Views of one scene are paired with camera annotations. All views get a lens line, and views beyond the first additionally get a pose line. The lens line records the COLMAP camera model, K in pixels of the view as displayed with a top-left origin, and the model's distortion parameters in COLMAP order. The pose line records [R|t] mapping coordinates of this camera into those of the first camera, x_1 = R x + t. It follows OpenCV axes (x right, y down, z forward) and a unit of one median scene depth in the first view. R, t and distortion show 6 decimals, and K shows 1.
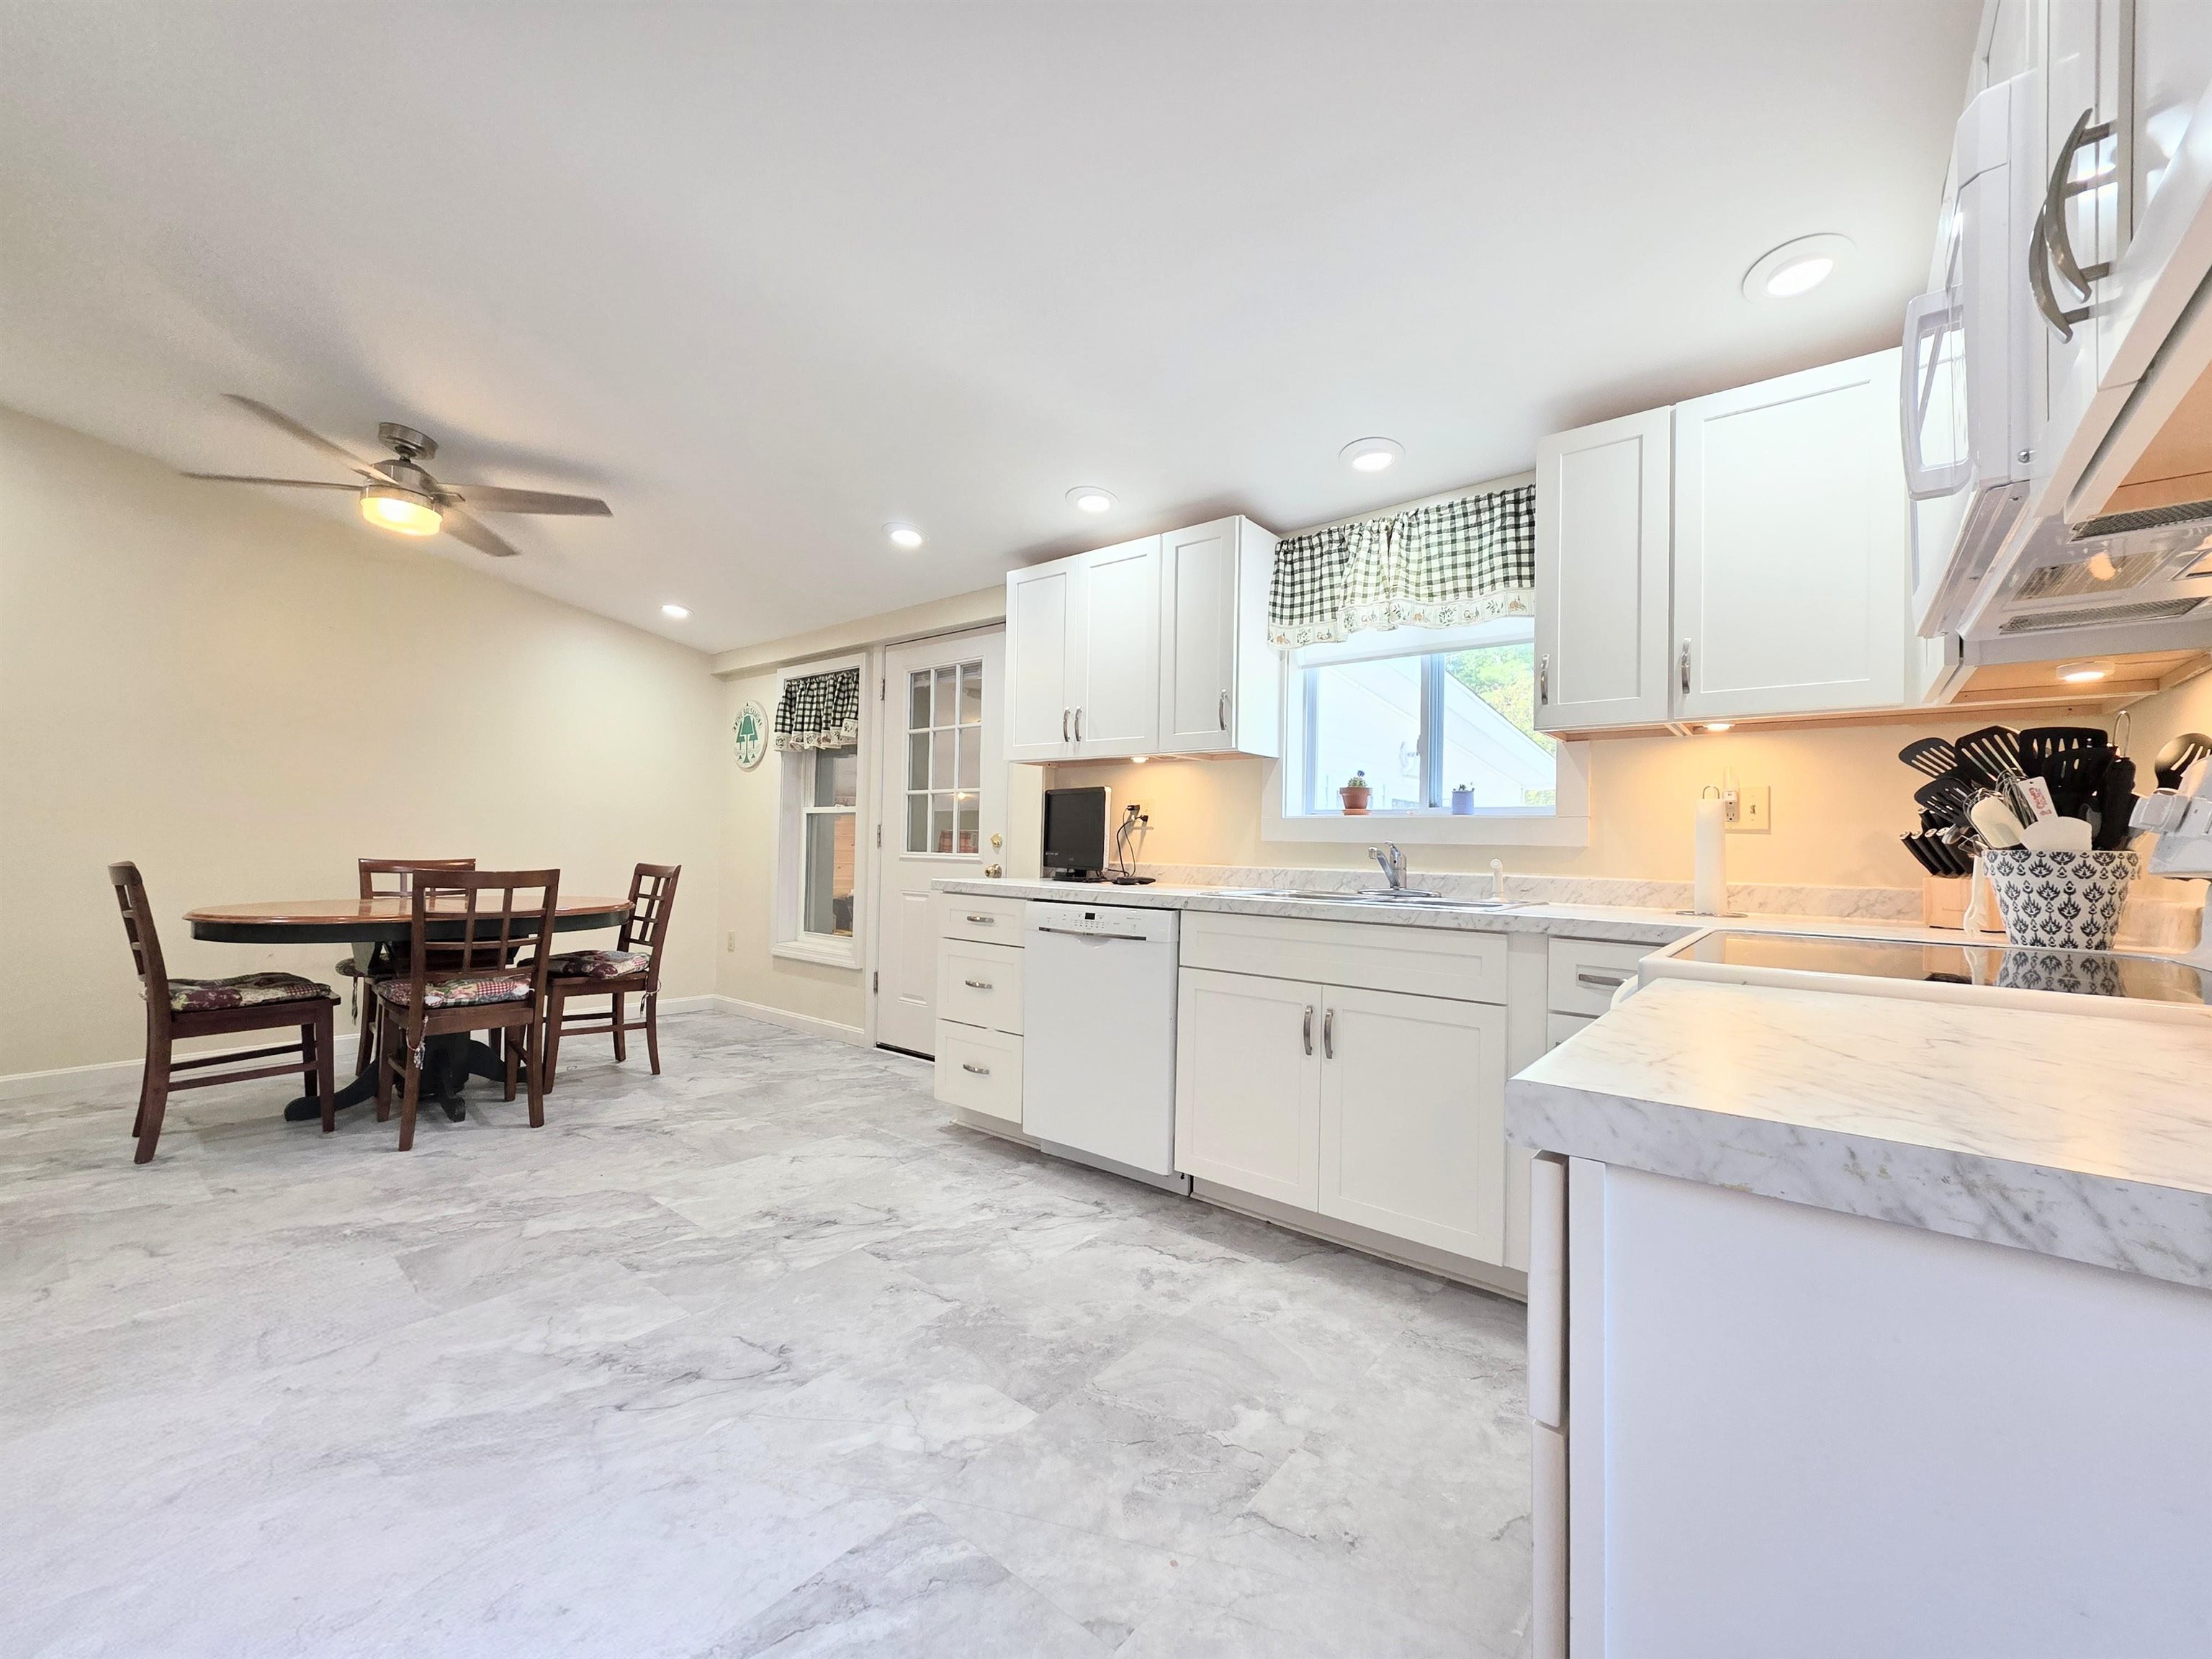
lens RADIAL K [[883.7, 0, 1120.2], [0, 883.7, 827.4], [0, 0, 1]] dist [0.001573, 0.000374]
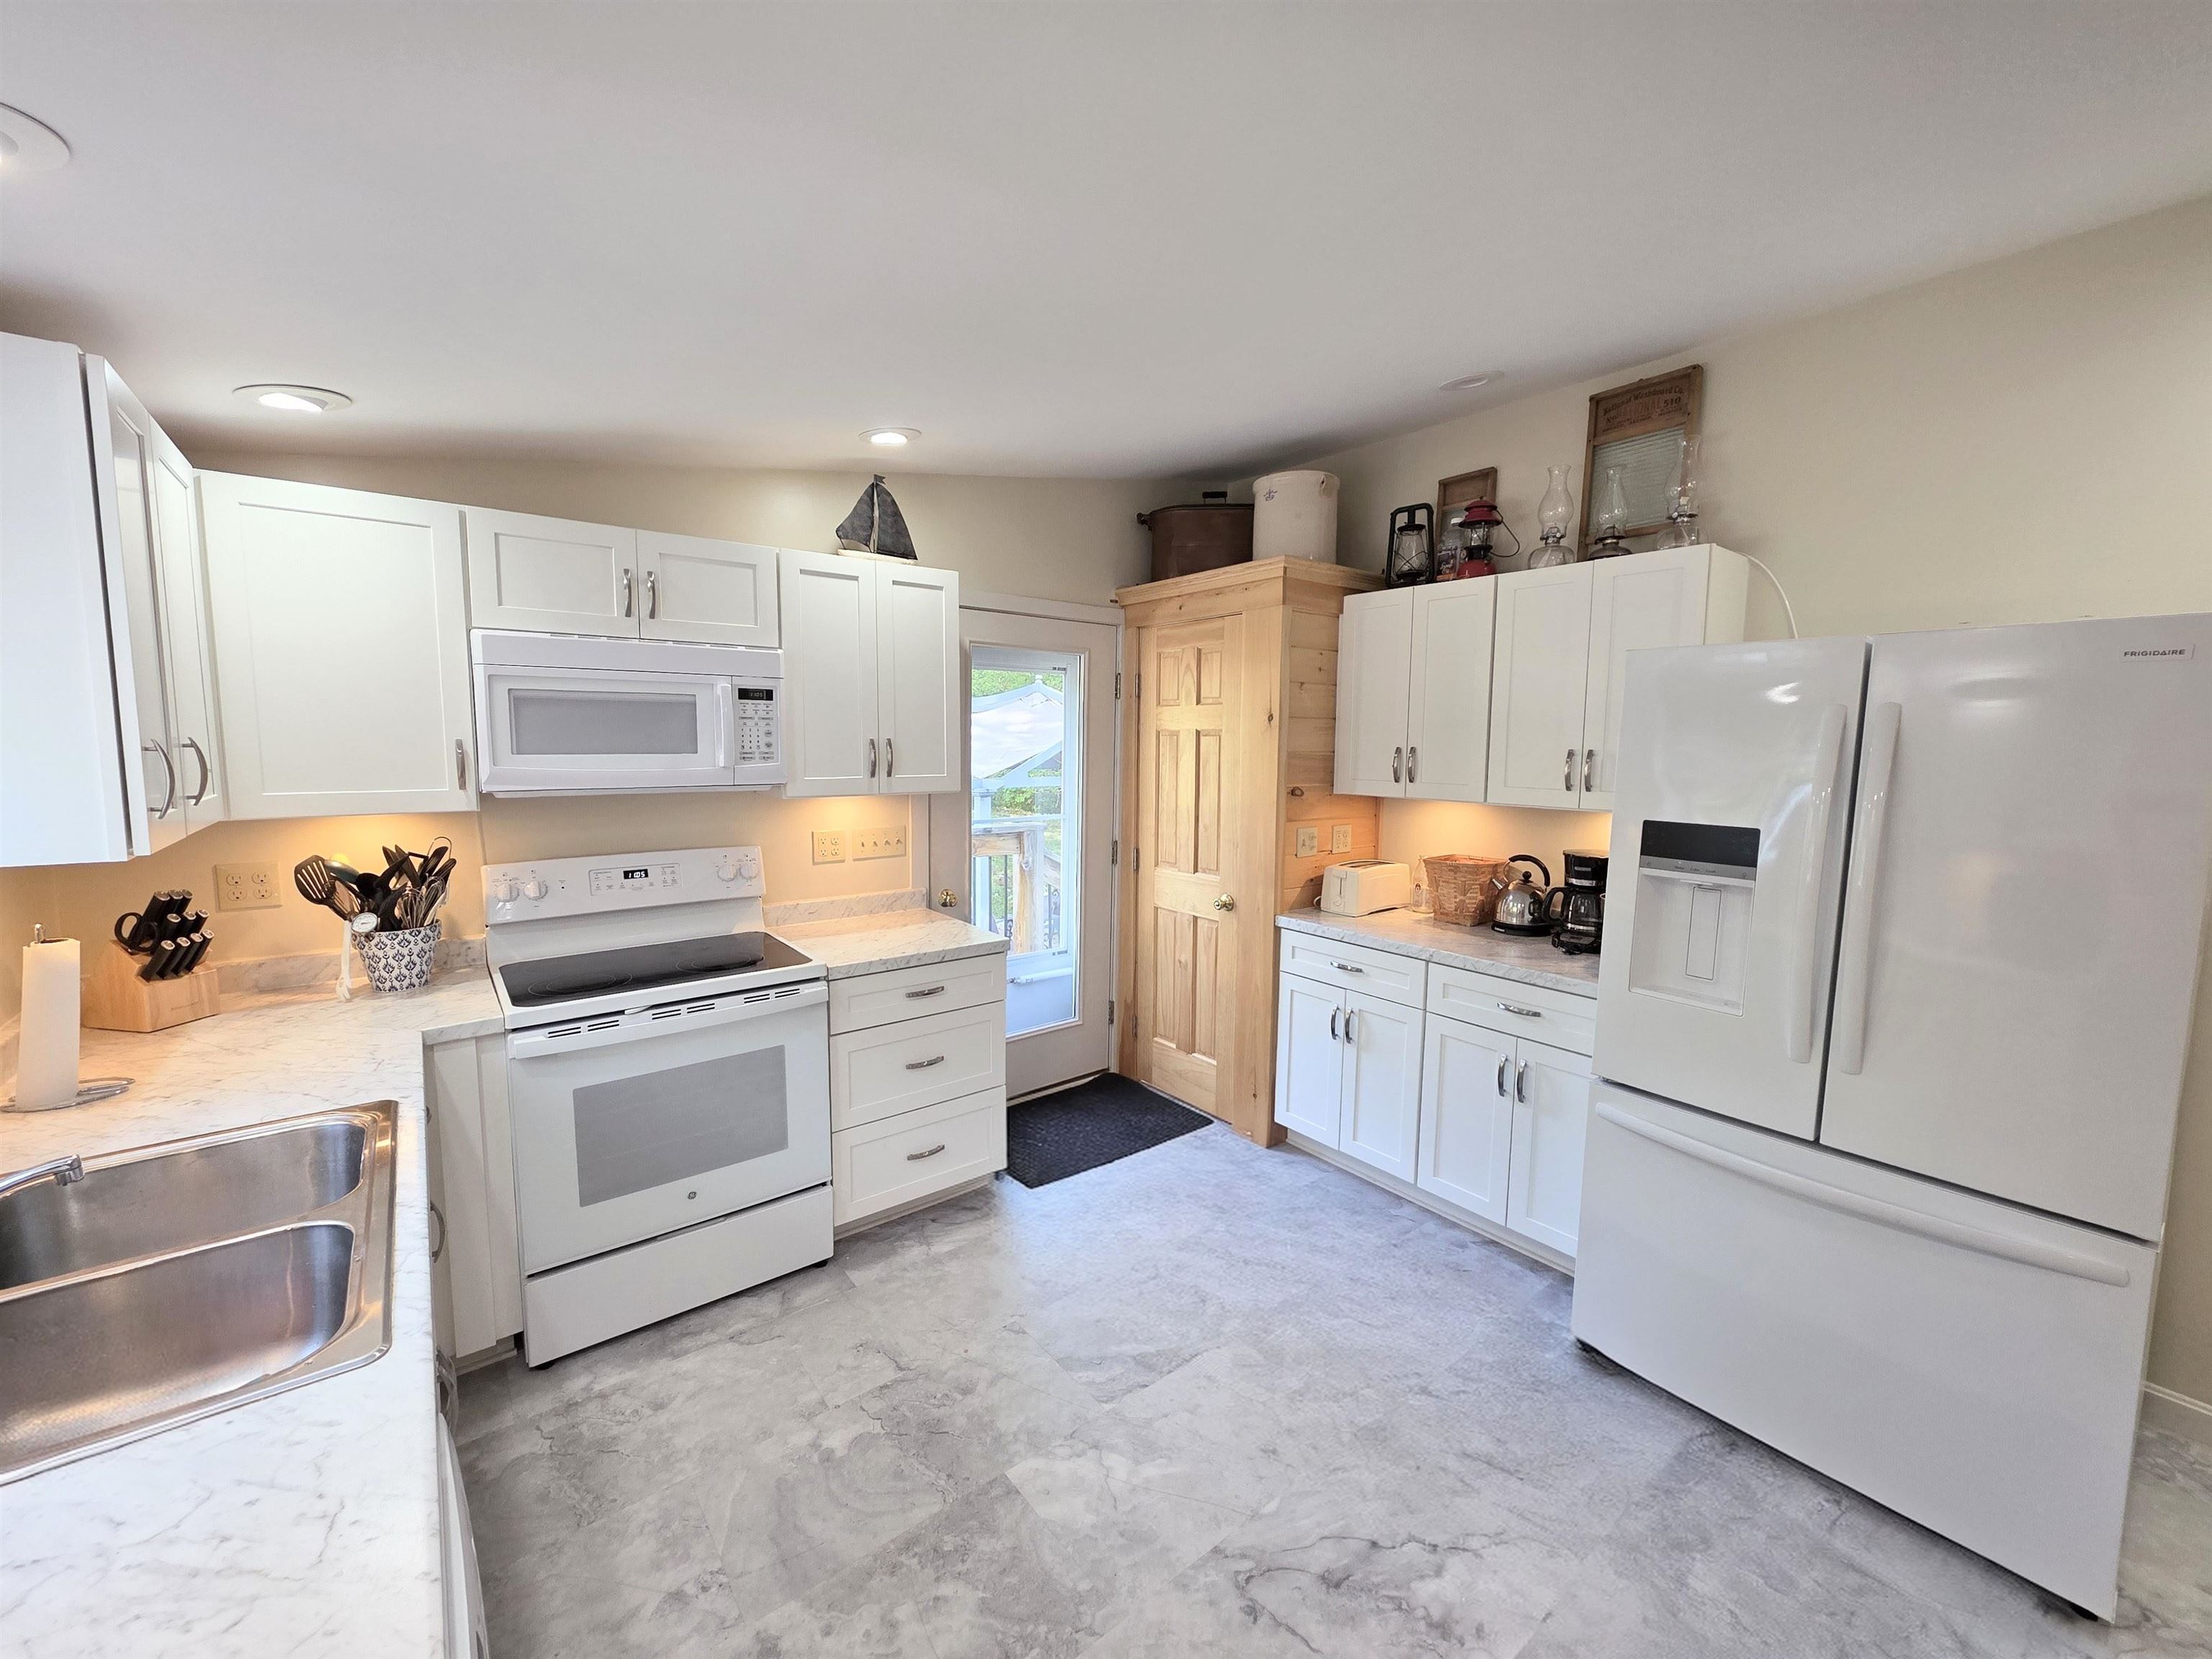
lens RADIAL K [[879.3, 0, 1114.7], [0, 879.3, 825.4], [0, 0, 1]] dist [0.002992, 0.000019]
pose [[-0.974296, -0.052274, 0.219122, -0.315675], [-0.034728, 0.995930, 0.083174, -0.208656], [-0.222578, 0.073426, -0.972146, 1.448167]]
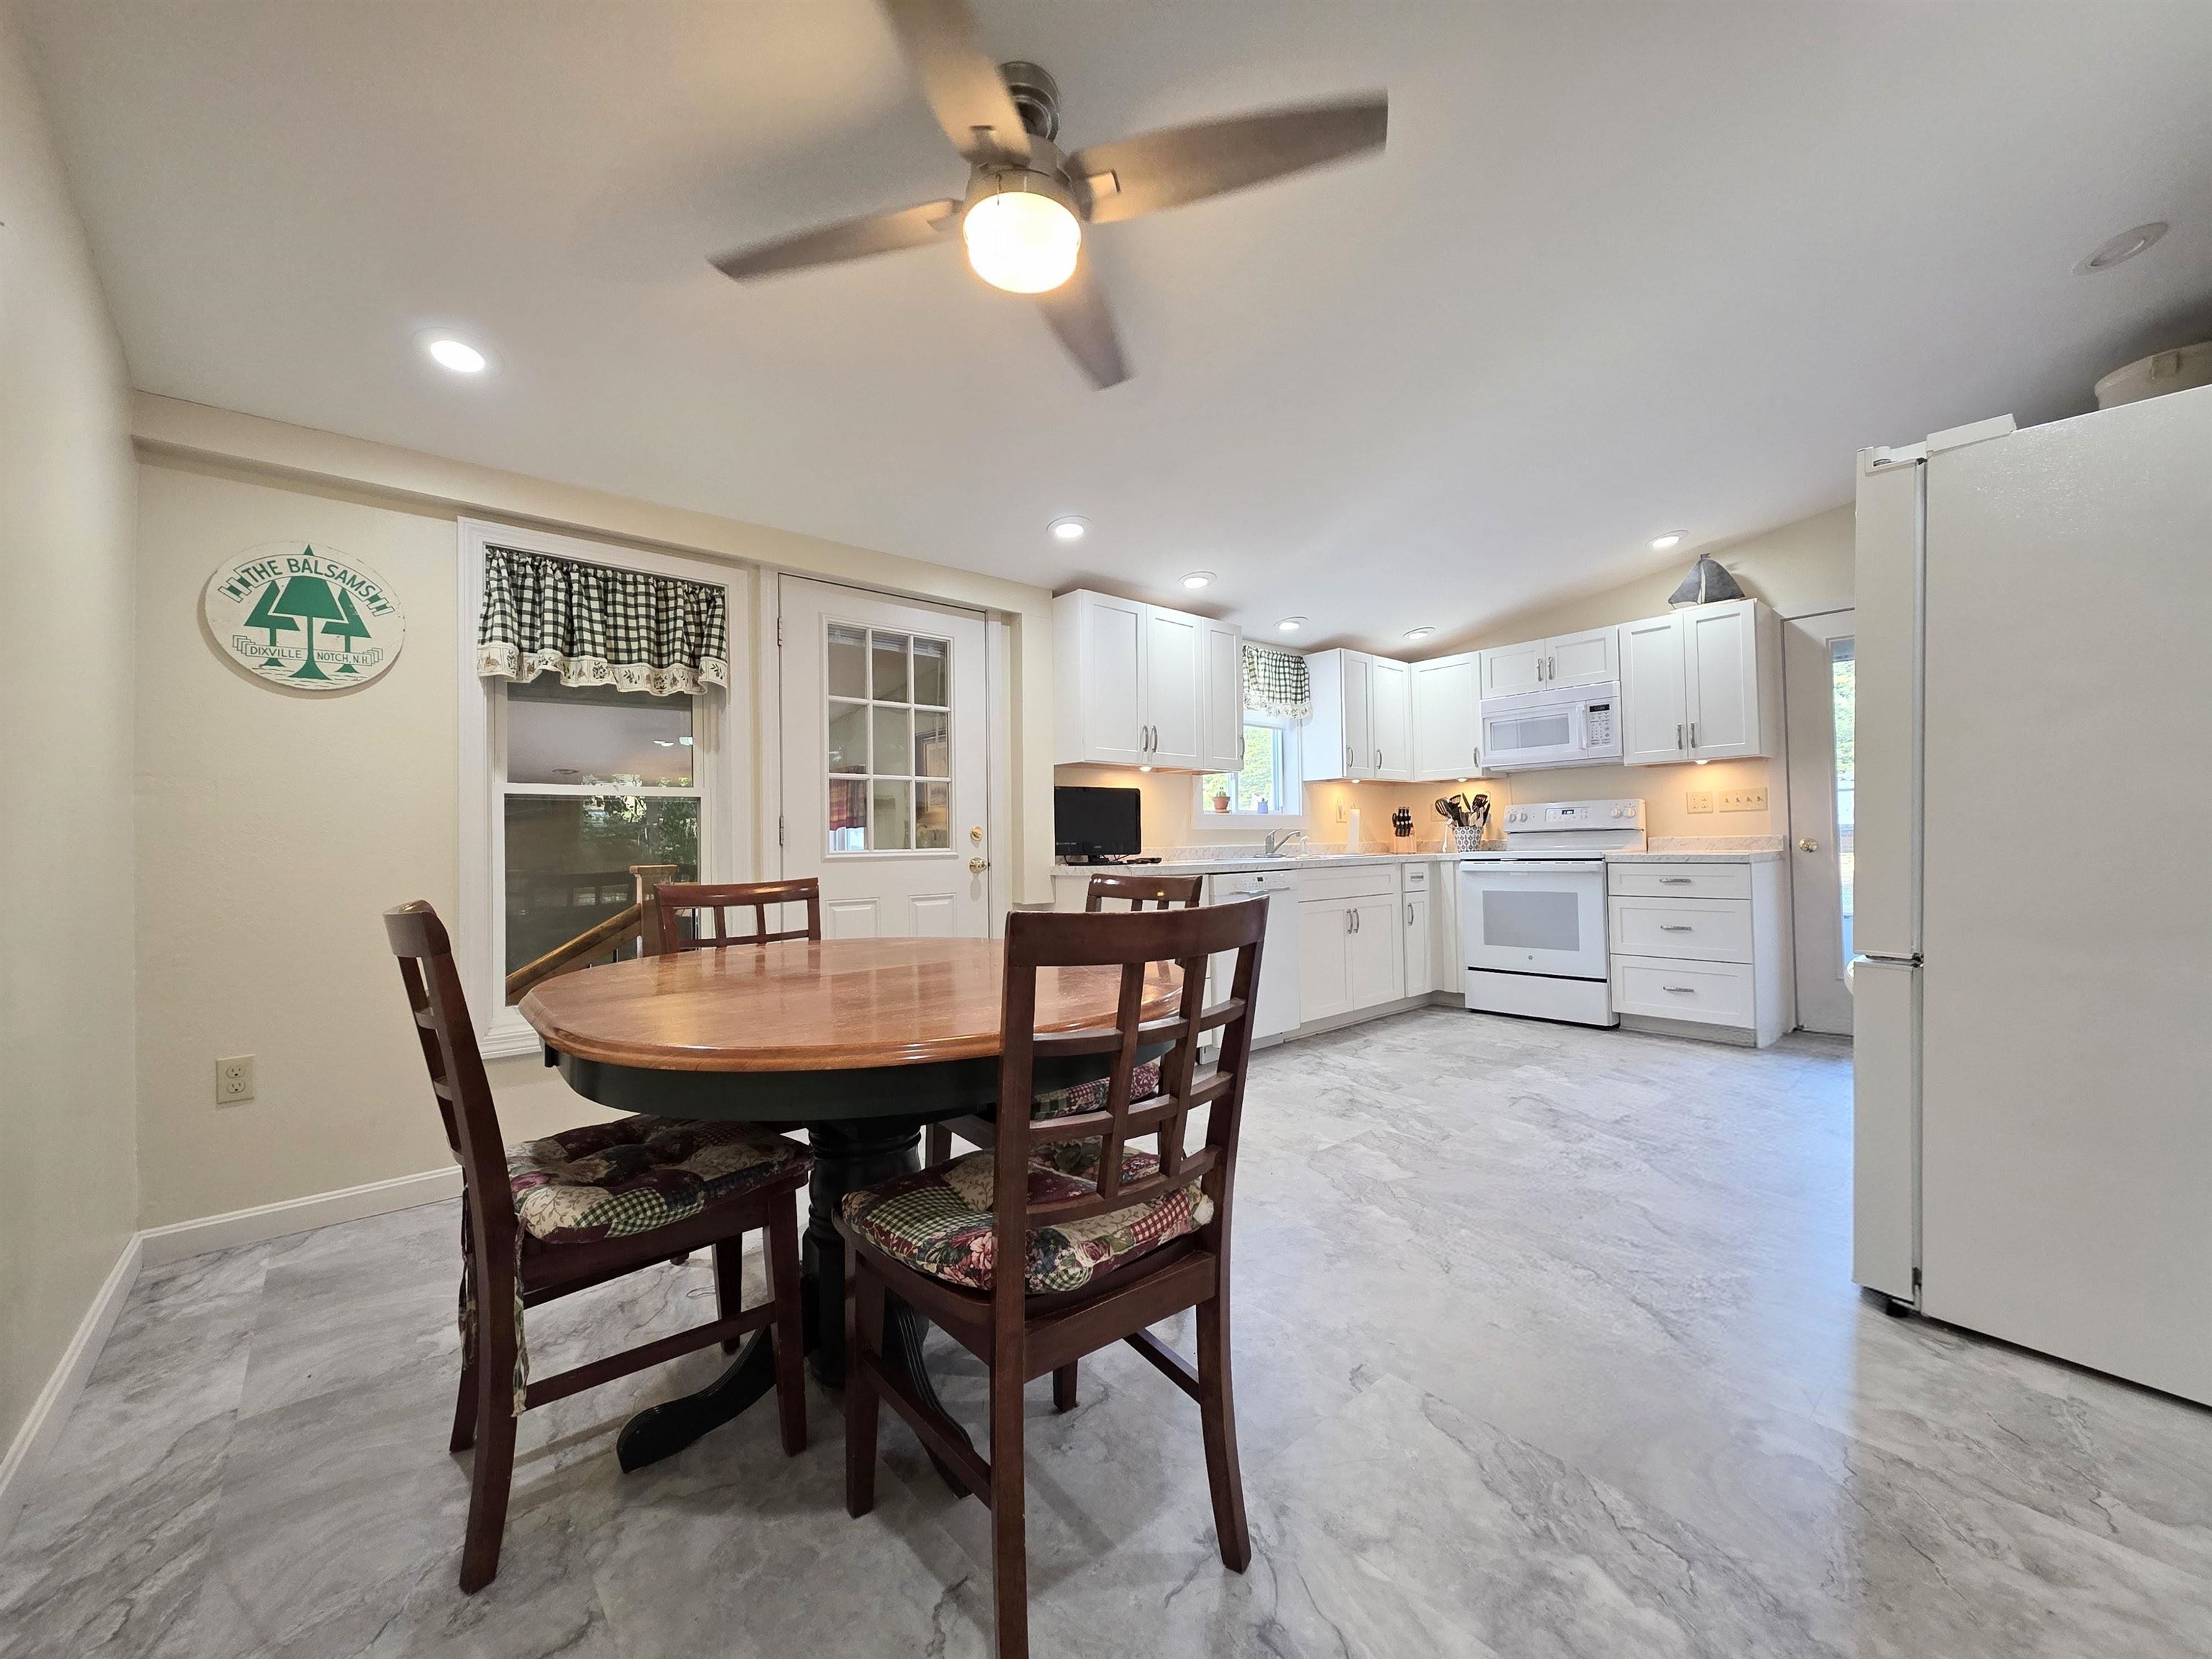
lens RADIAL K [[879.3, 0, 1114.7], [0, 879.3, 825.4], [0, 0, 1]] dist [0.002992, 0.000019]
pose [[0.179499, -0.002755, 0.983754, -1.869255], [0.000623, 0.999996, 0.002687, 0.005909], [-0.983758, 0.000130, 0.179500, 1.182901]]
